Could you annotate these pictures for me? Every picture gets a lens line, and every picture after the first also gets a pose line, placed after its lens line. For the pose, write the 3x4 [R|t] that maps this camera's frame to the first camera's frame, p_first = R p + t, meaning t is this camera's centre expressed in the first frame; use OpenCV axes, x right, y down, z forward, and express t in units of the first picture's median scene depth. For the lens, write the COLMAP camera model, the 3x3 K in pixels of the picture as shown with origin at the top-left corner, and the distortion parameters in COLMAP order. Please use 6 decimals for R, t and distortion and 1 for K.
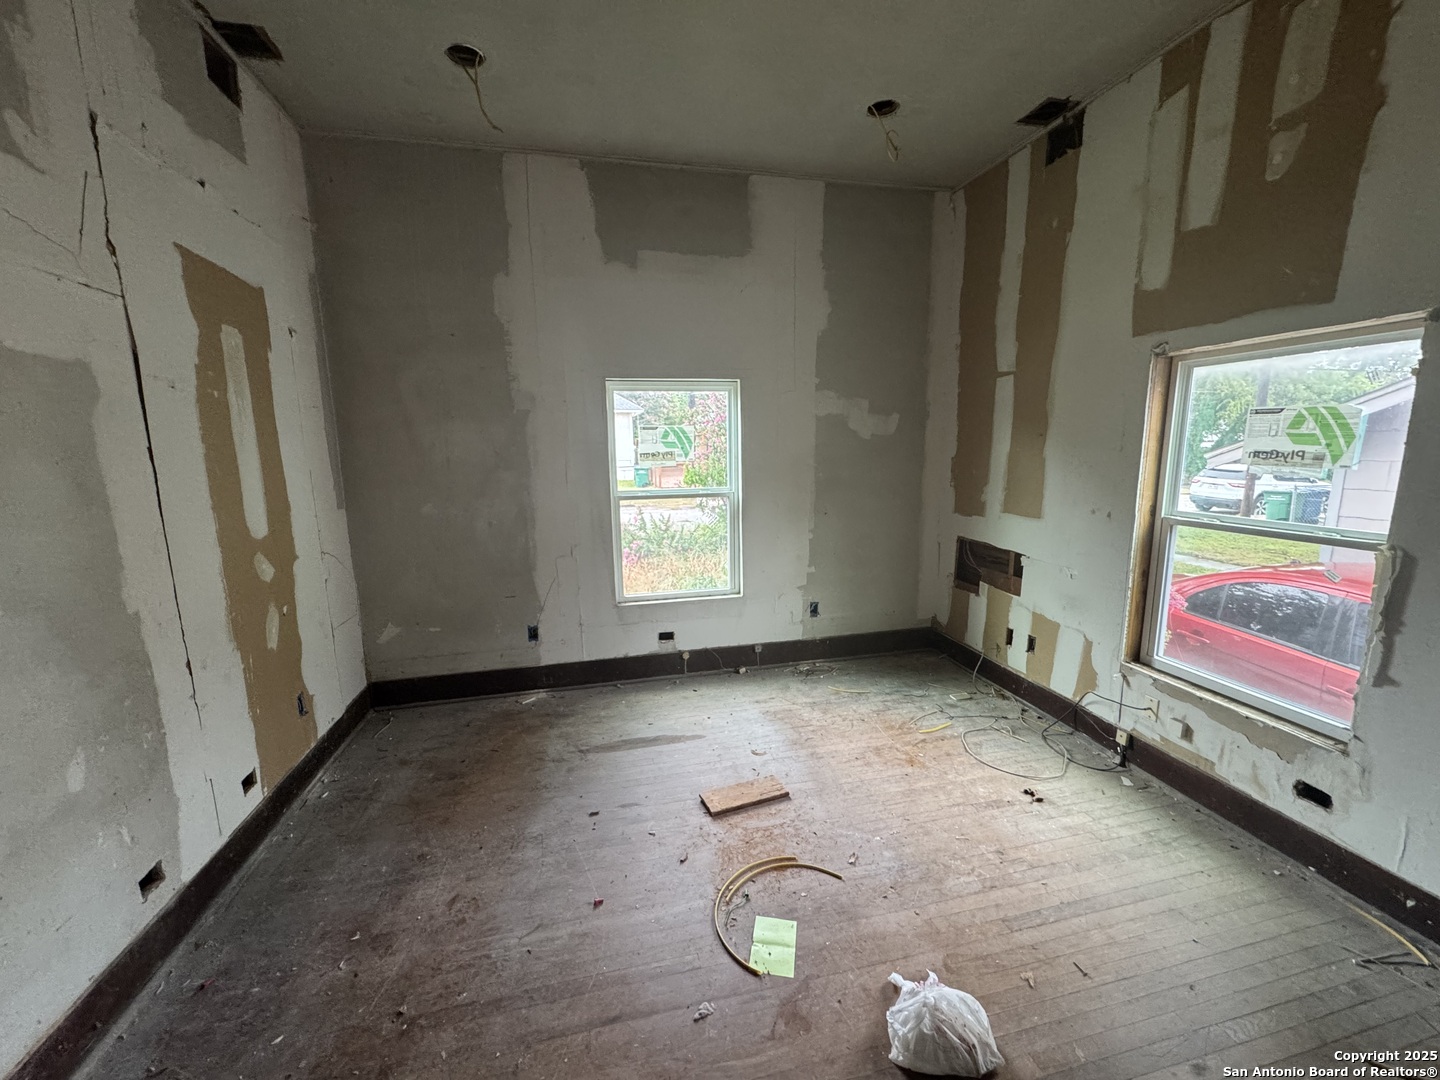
lens RADIAL K [[574.1, 0, 716.8], [0, 574.1, 543.0], [0, 0, 1]] dist [-0.001256, -0.000190]
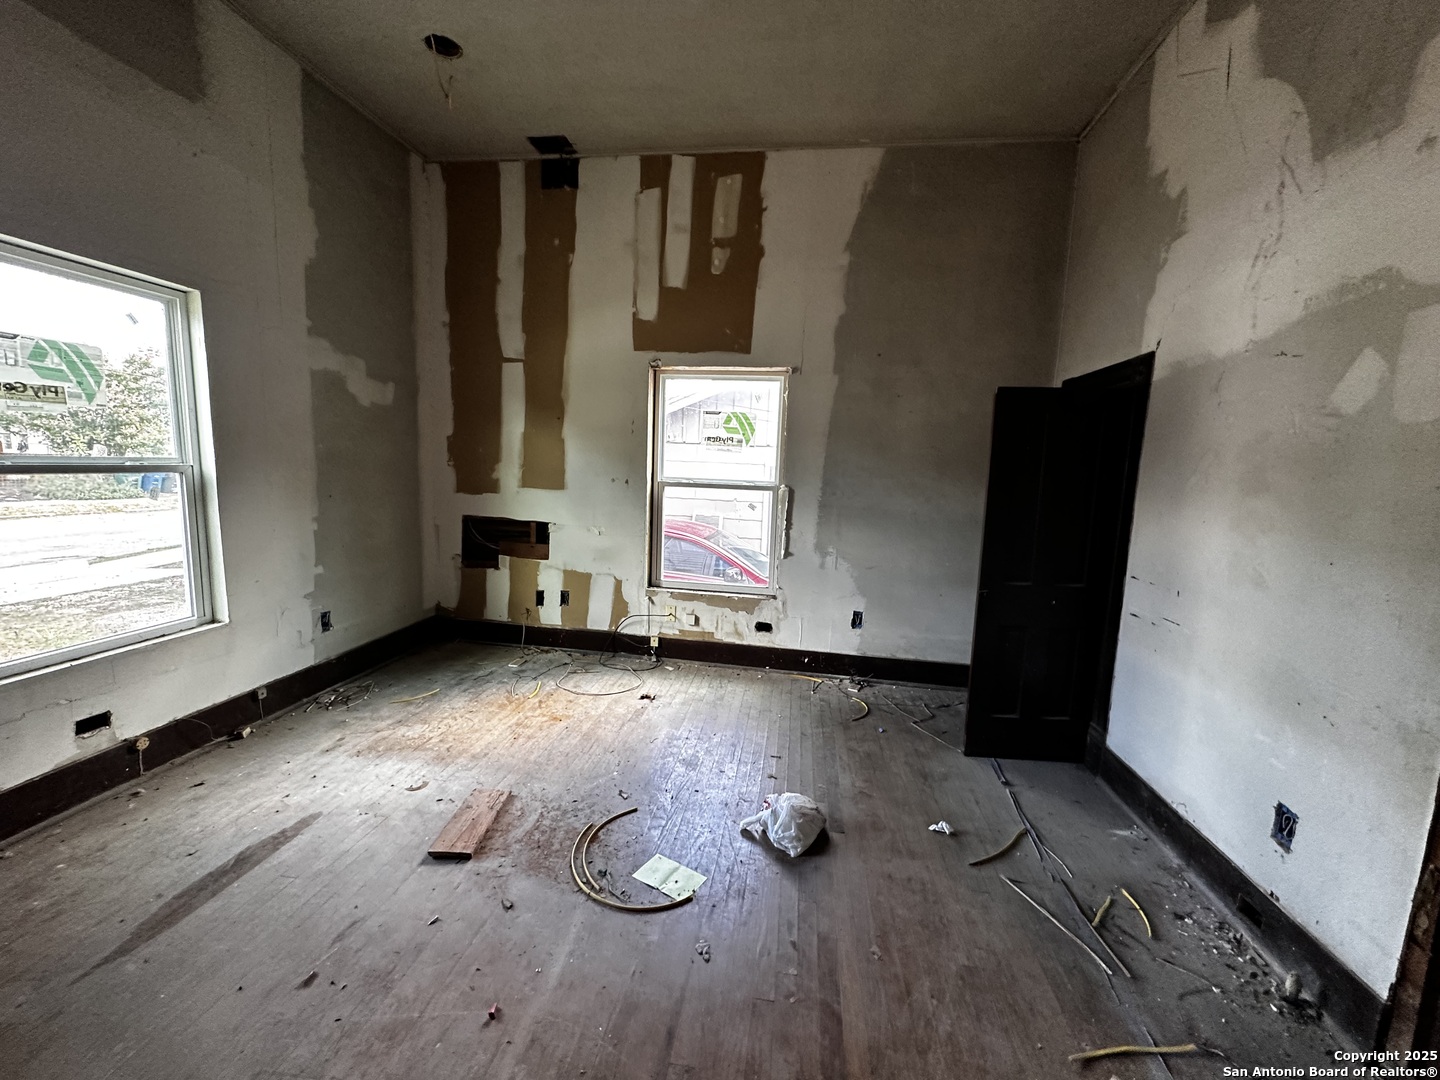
lens RADIAL K [[575.2, 0, 718.3], [0, 575.2, 541.1], [0, 0, 1]] dist [-0.002269, 0.000096]
pose [[0.372205, -0.097041, 0.923064, -0.434235], [0.113941, 0.991774, 0.058320, 0.030931], [-0.921130, 0.083468, 0.380200, 0.273622]]
